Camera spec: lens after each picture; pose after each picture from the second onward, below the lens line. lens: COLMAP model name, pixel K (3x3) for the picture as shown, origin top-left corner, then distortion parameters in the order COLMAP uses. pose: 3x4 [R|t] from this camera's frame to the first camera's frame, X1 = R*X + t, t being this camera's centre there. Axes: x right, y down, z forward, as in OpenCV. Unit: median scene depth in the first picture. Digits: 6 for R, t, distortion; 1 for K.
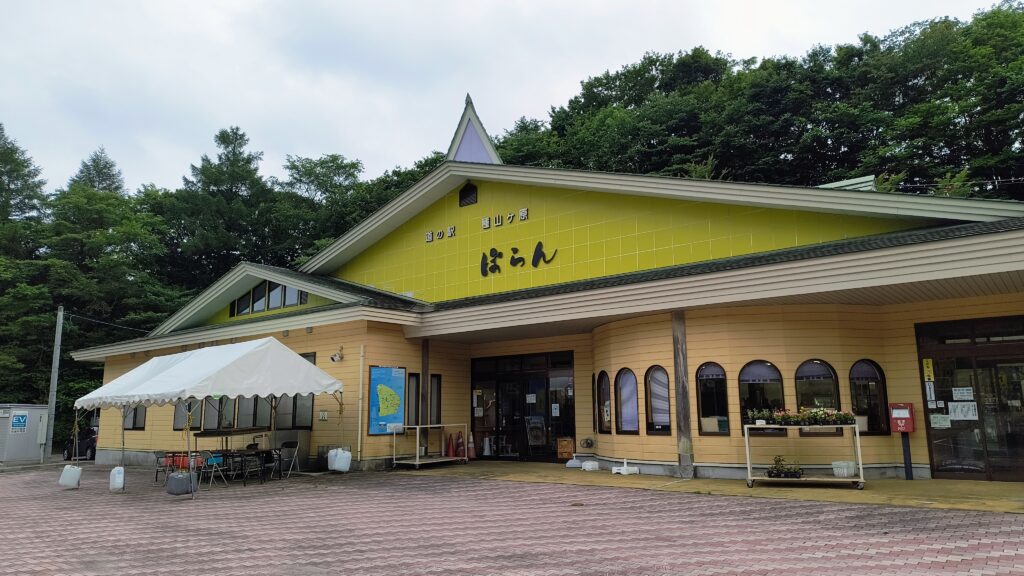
lens RADIAL K [[707.3, 0, 512.0], [0, 707.3, 288.0], [0, 0, 1]] dist [0.055812, -0.091495]
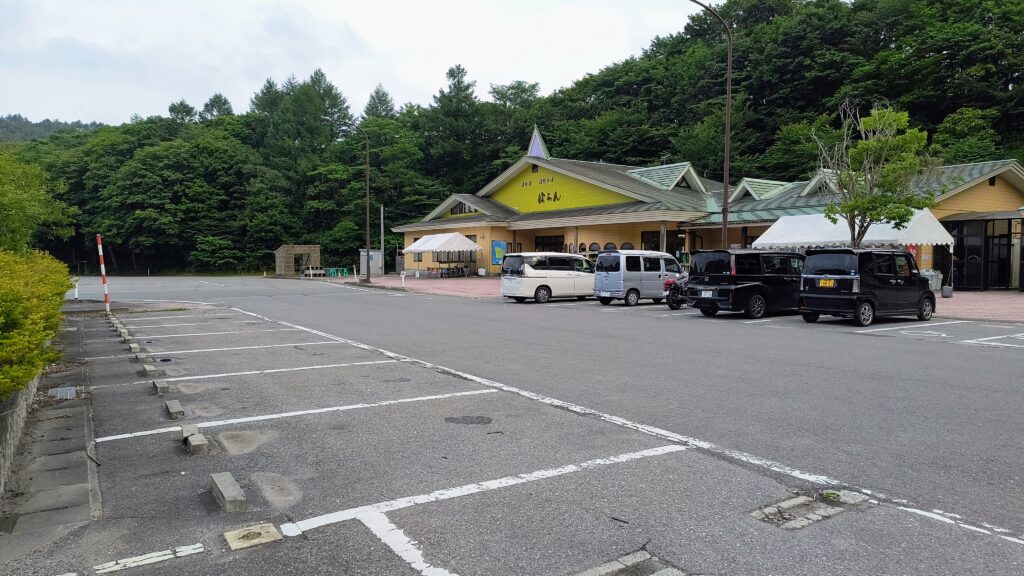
lens RADIAL K [[703.2, 0, 512.0], [0, 703.2, 288.0], [0, 0, 1]] dist [0.026538, -0.001035]
pose [[0.945954, 0.029766, -0.322933, 0.646017], [0.043223, 0.975323, 0.216510, -0.253937], [0.321408, -0.218766, 0.921324, -1.321378]]
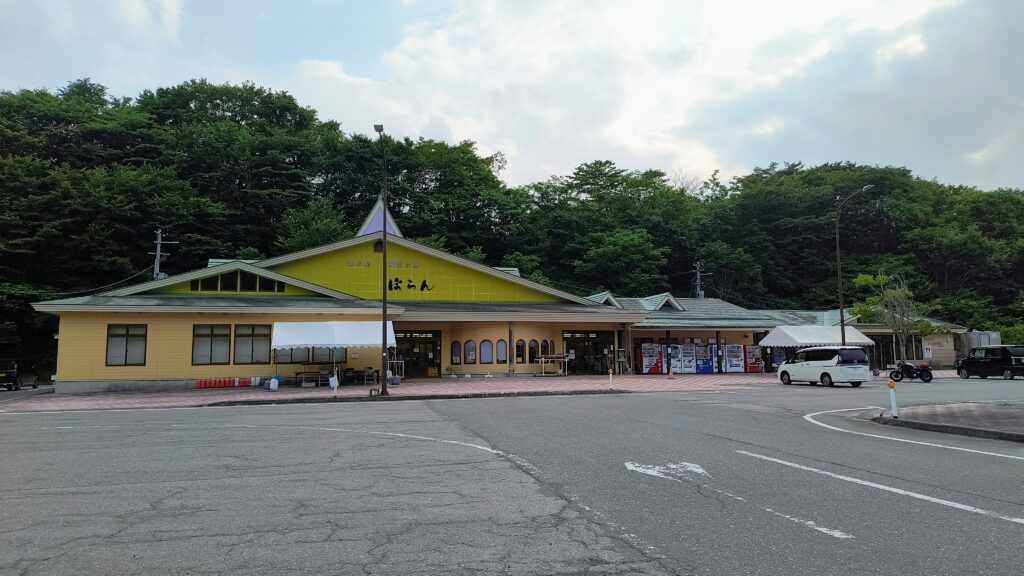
lens RADIAL K [[703.2, 0, 512.0], [0, 703.2, 288.0], [0, 0, 1]] dist [0.026538, -0.001035]
pose [[0.587334, 0.090762, 0.804239, -1.395657], [-0.141010, 0.989970, -0.008744, -0.052616], [-0.796966, -0.108270, 0.594241, -0.467735]]
